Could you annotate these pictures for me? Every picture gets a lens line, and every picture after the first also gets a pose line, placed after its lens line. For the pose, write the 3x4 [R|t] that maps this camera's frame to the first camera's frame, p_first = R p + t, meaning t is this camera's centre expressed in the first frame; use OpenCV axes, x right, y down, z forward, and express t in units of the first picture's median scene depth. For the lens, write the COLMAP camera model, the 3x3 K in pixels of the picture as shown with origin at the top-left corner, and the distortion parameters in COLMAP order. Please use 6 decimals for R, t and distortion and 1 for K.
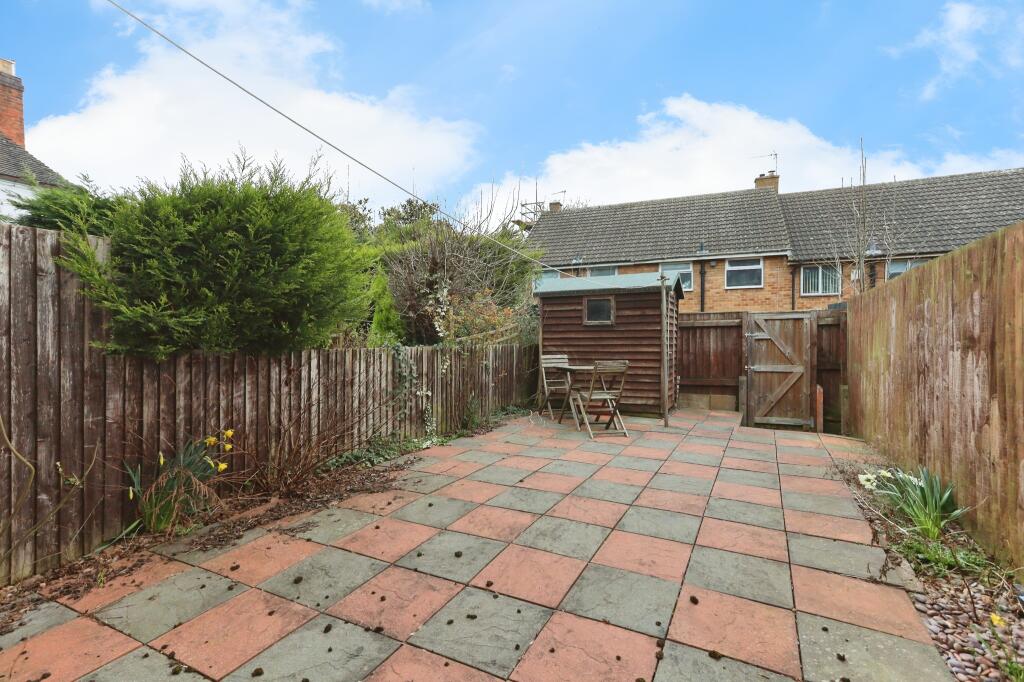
lens RADIAL K [[480.7, 0, 513.8], [0, 480.7, 337.5], [0, 0, 1]] dist [0.005388, 0.001018]
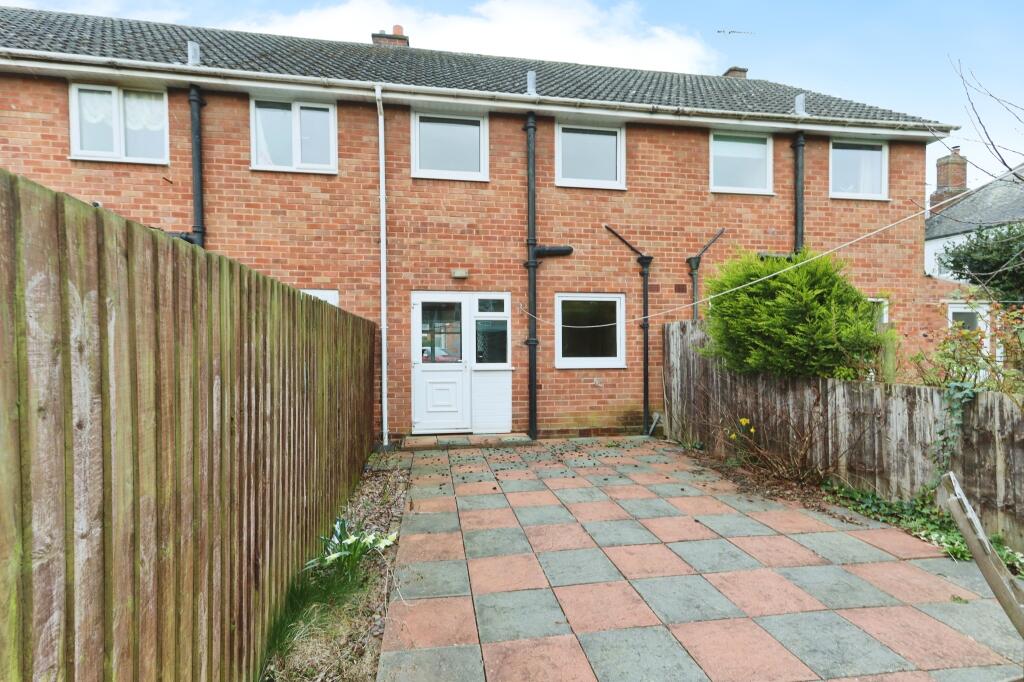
lens RADIAL K [[480.7, 0, 513.8], [0, 480.7, 337.5], [0, 0, 1]] dist [0.005388, 0.001018]
pose [[-0.794517, -0.001102, -0.607241, 0.947057], [0.006345, 0.999929, -0.010116, -0.072051], [0.607209, -0.011891, -0.794453, 1.620833]]
